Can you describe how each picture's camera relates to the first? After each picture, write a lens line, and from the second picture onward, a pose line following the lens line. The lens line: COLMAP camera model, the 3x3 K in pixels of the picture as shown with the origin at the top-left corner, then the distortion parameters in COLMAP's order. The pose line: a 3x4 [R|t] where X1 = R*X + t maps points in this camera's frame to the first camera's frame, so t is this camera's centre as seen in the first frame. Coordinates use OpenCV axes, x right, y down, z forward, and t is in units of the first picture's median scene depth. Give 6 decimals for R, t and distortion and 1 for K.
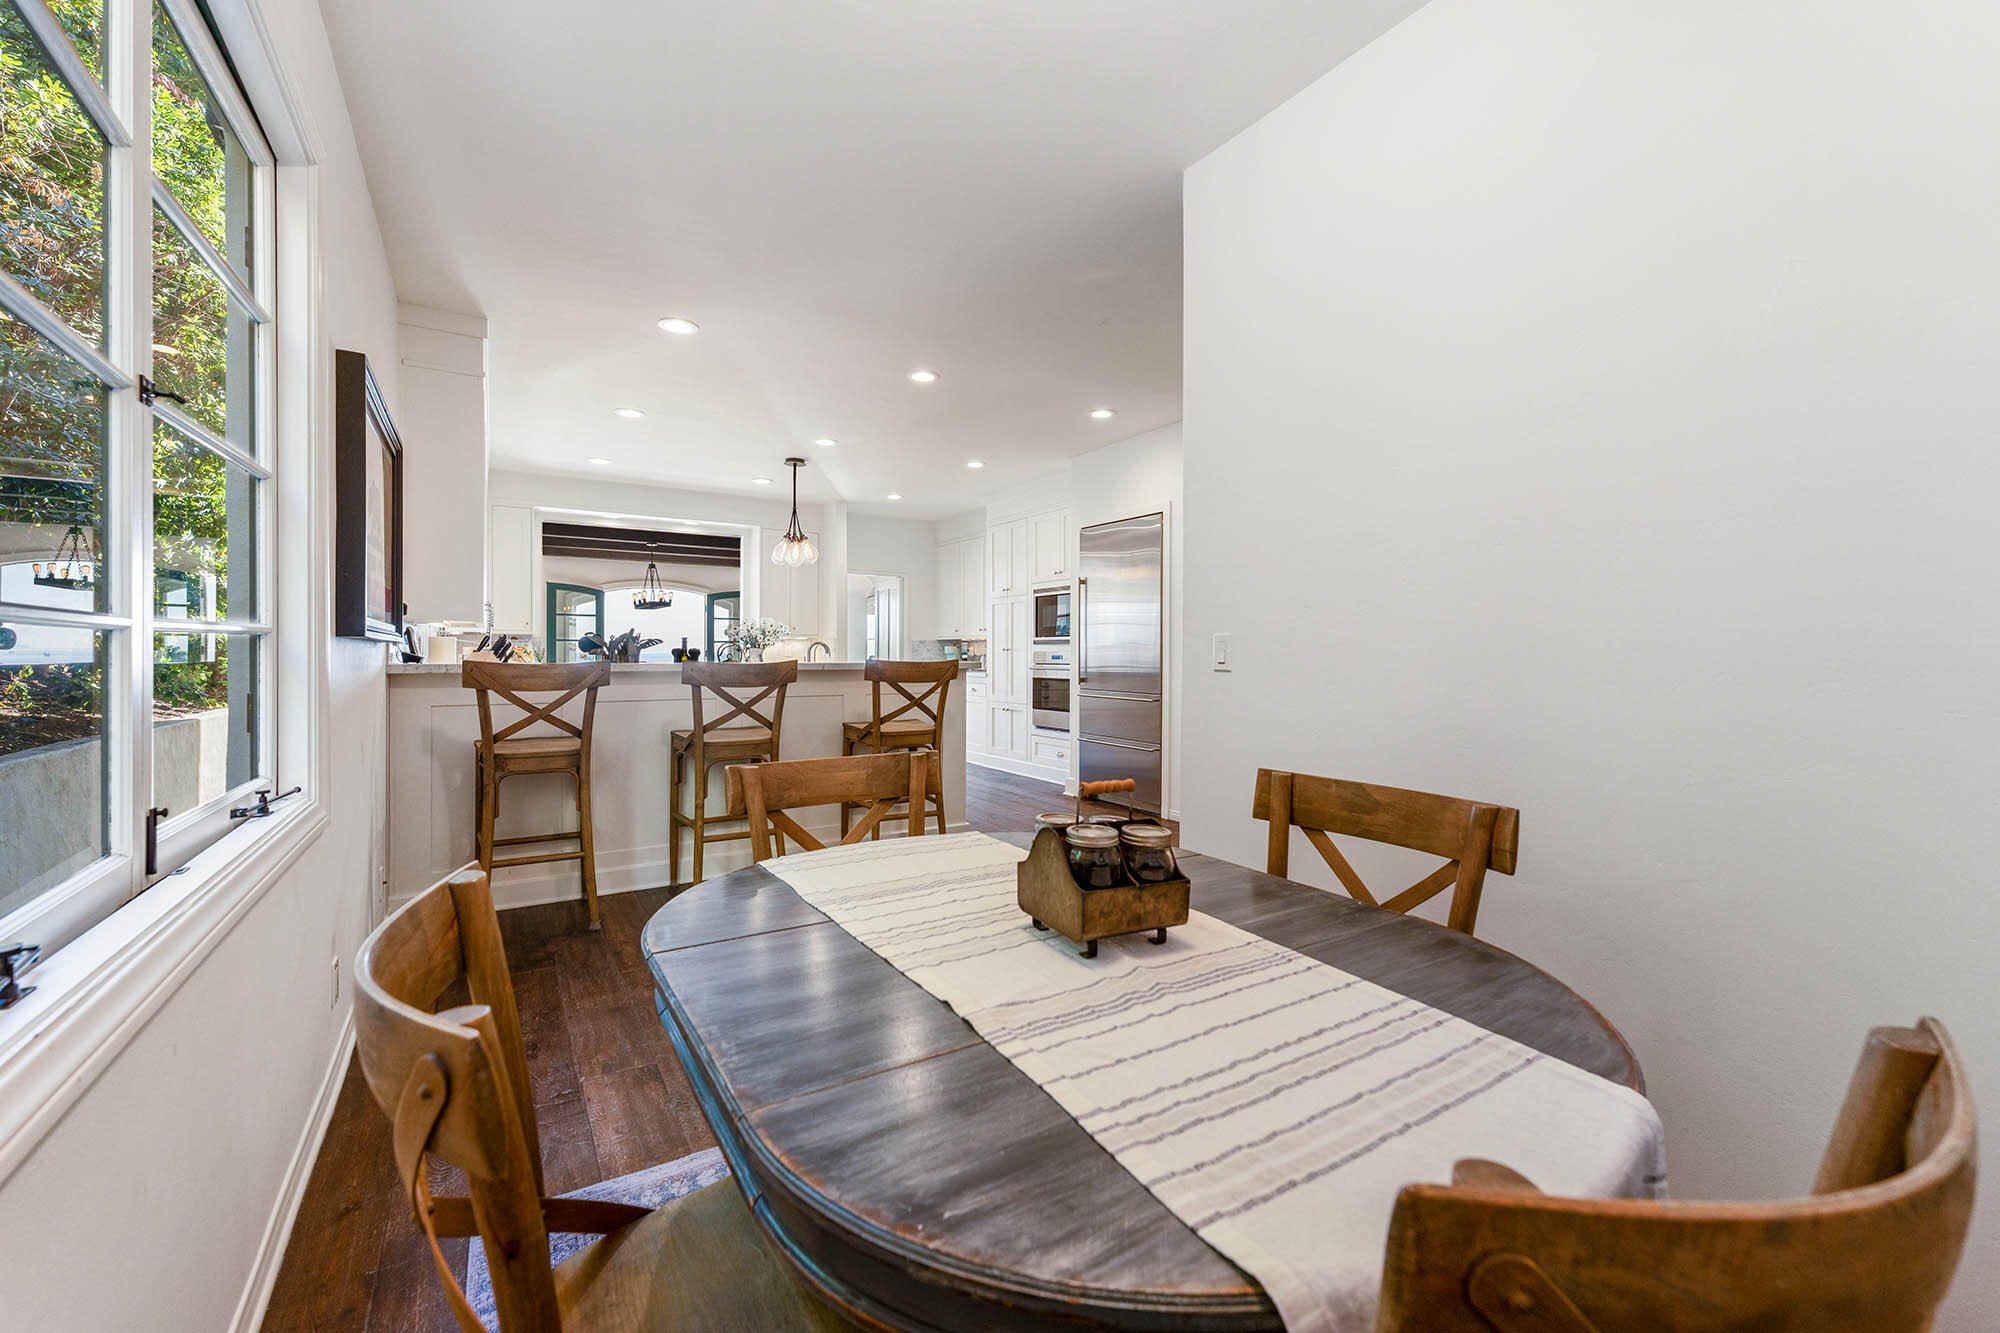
lens RADIAL K [[806.7, 0, 1001.5], [0, 806.7, 659.0], [0, 0, 1]] dist [0.000867, 0.000055]
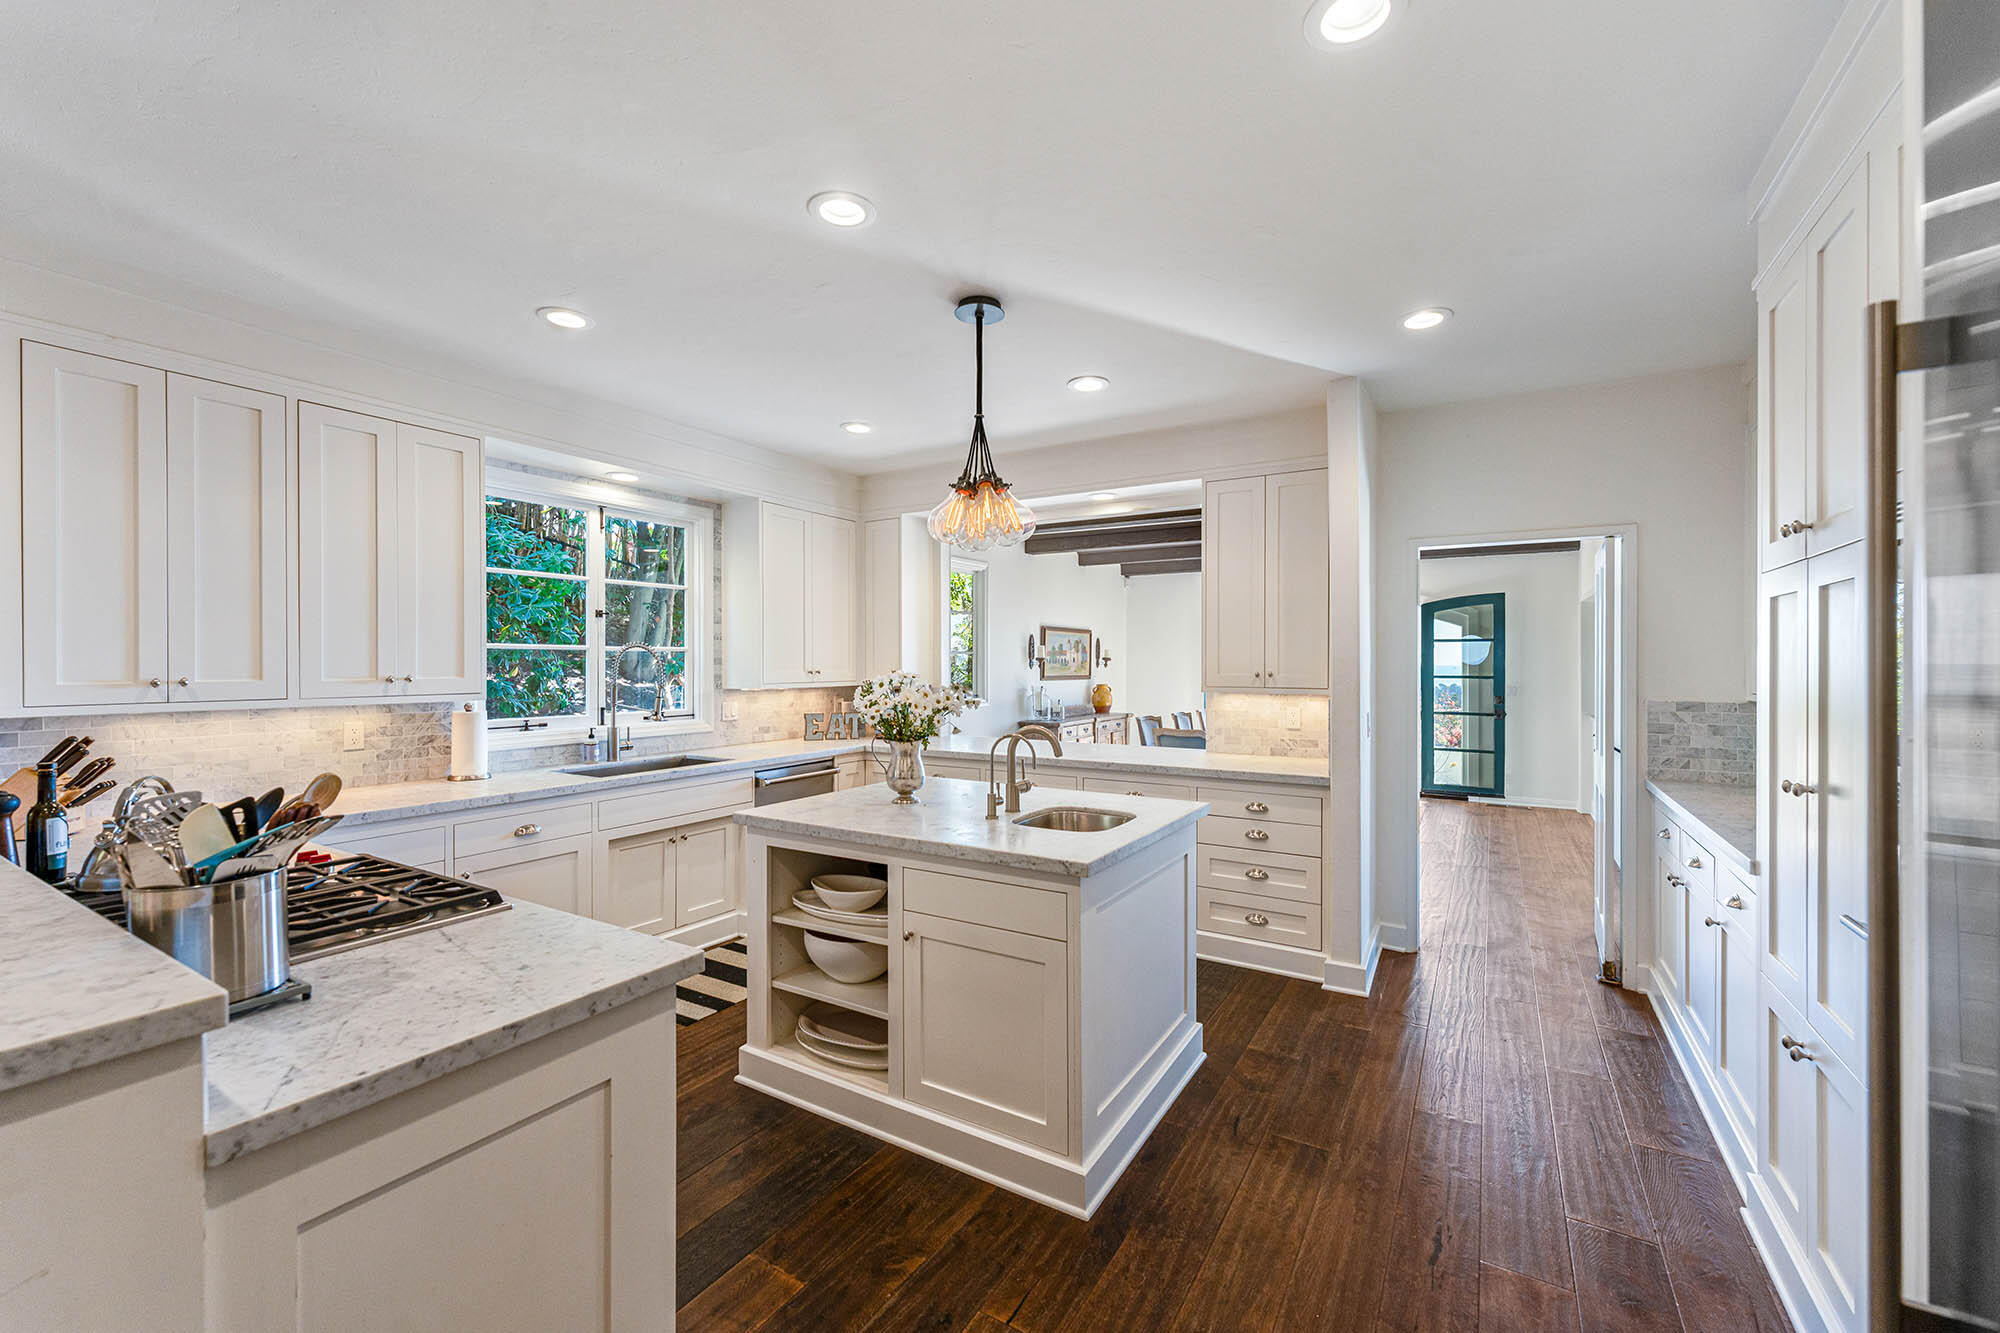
lens RADIAL K [[799.7, 0, 1000.6], [0, 799.7, 665.5], [0, 0, 1]] dist [0.000918, 0.000167]
pose [[0.439094, -0.002591, -0.898437, 0.129738], [-0.003190, 0.999985, -0.004442, -0.053144], [0.898435, 0.004817, 0.439079, 0.833005]]
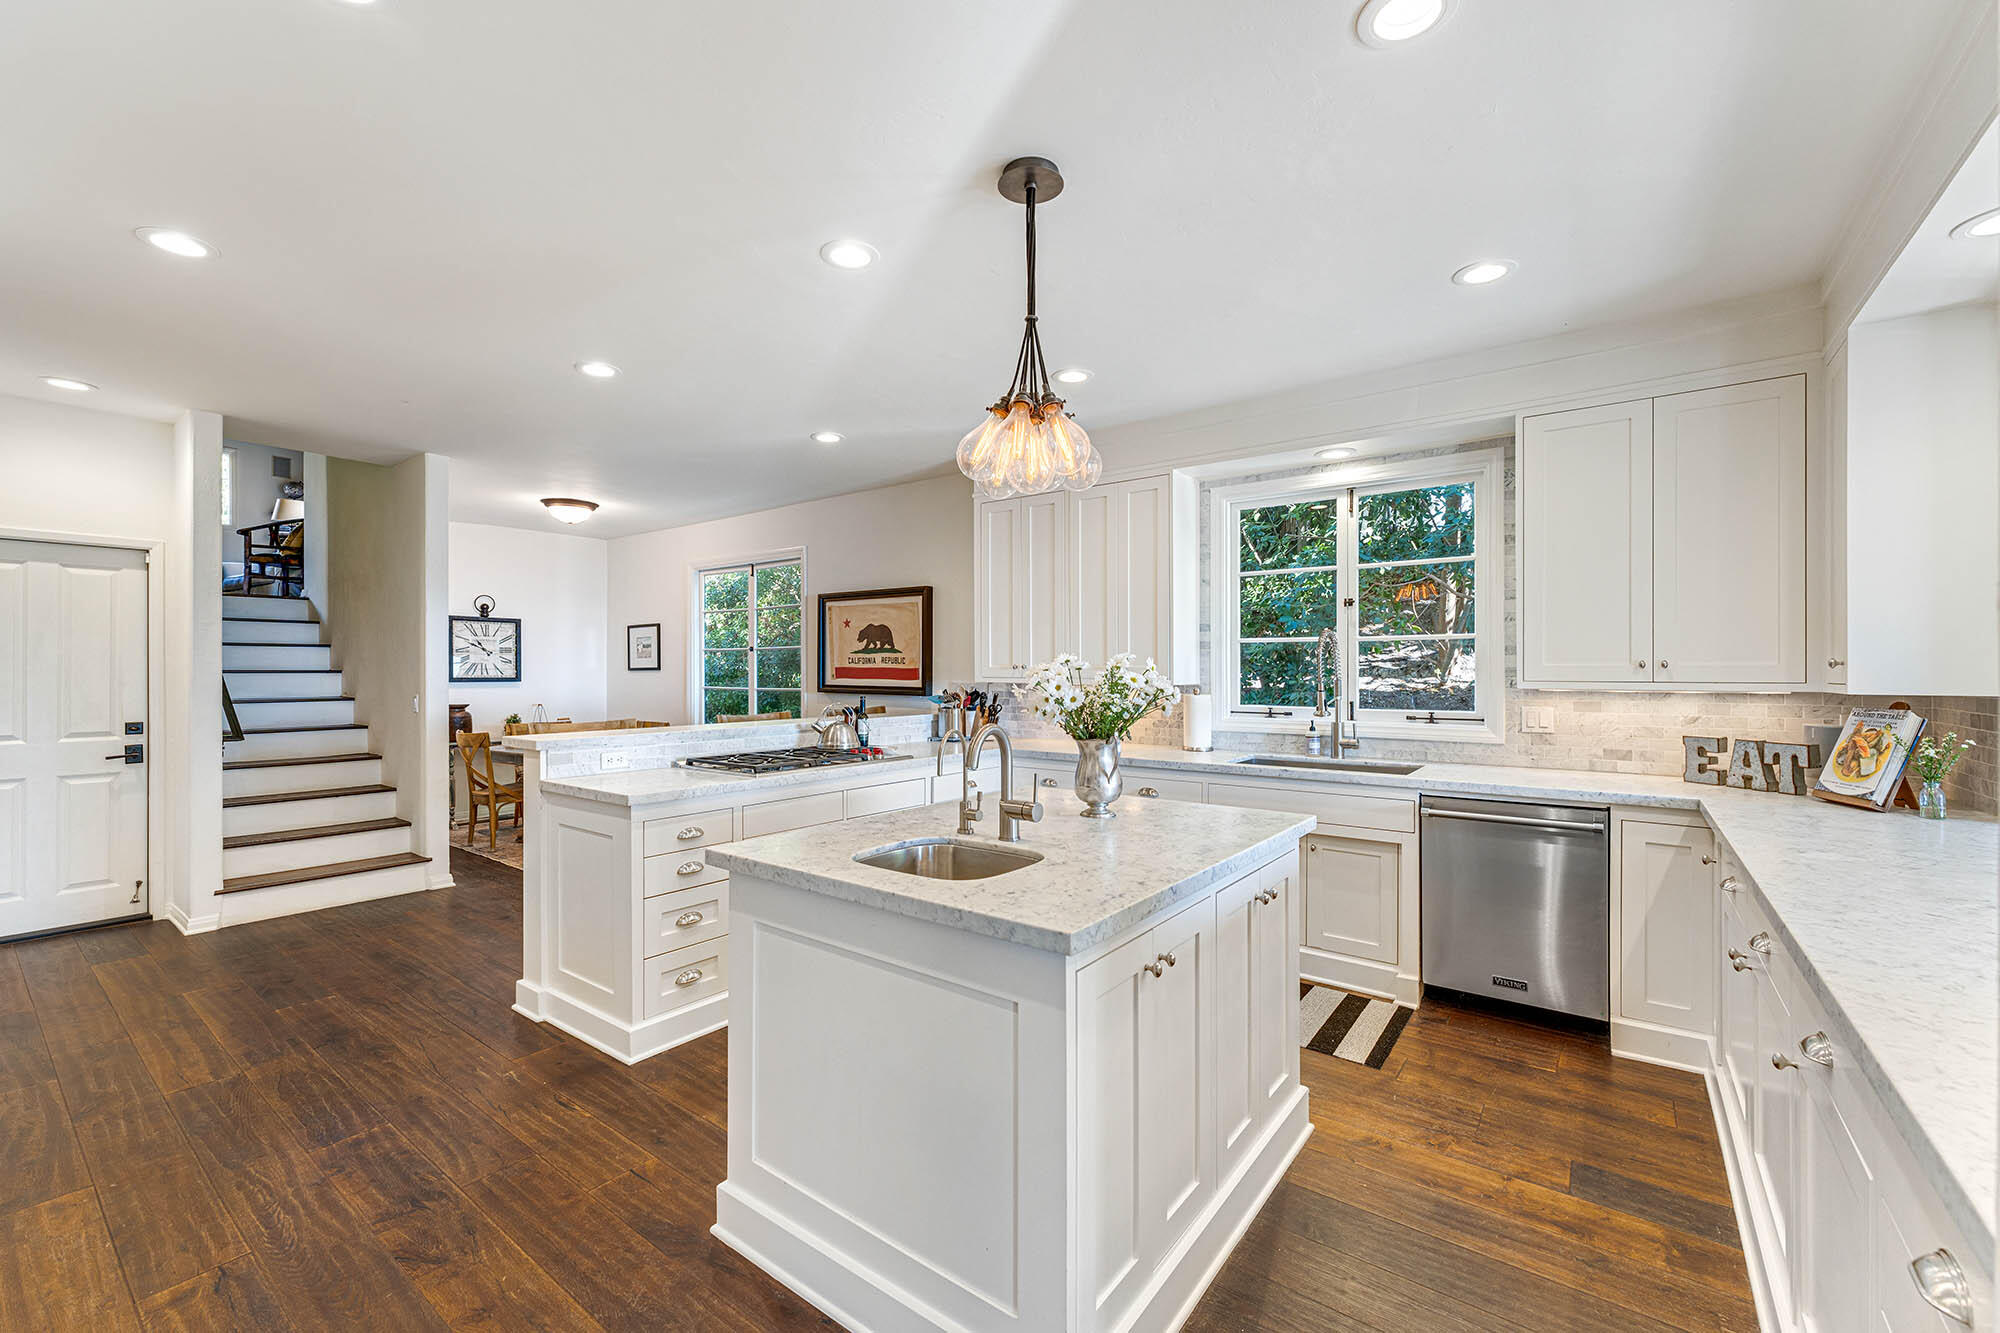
lens RADIAL K [[806.7, 0, 1001.5], [0, 806.7, 659.0], [0, 0, 1]] dist [0.000867, 0.000055]
pose [[-0.936333, -0.006936, -0.351046, -0.131662], [-0.005503, 0.999972, -0.005079, -0.048750], [0.351071, -0.002824, -0.936345, 1.316529]]
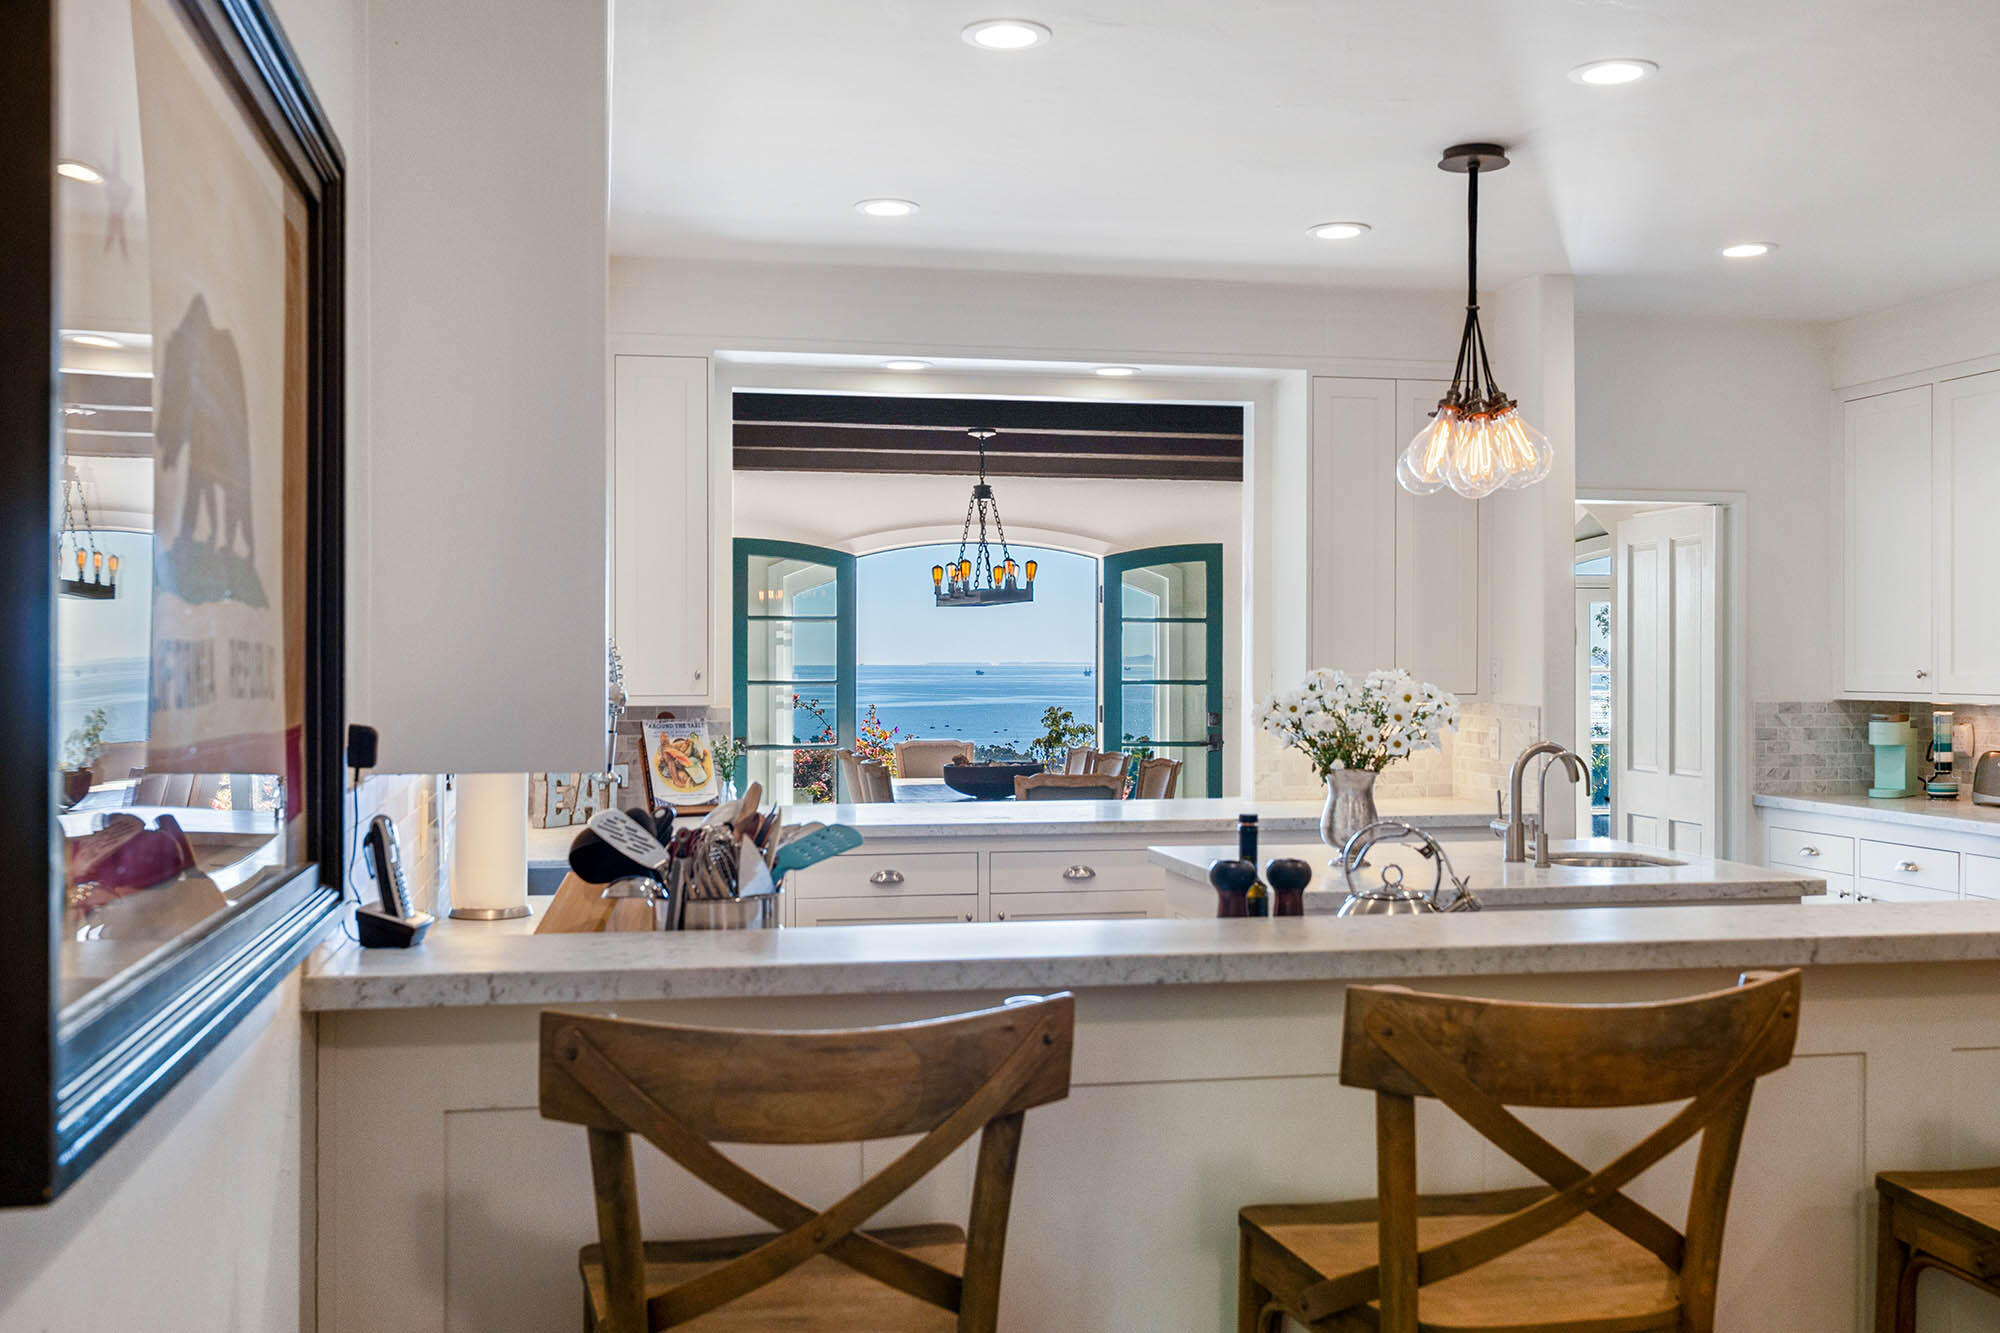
lens RADIAL K [[2005.8, 0, 1000.0], [0, 2005.8, 666.5], [0, 0, 1]] dist [0.011046, -0.018152]
pose [[0.933433, -0.001443, -0.358748, -0.152748], [-0.000332, 0.999988, -0.004886, -0.048074], [0.358750, 0.004680, 0.933422, 0.230260]]
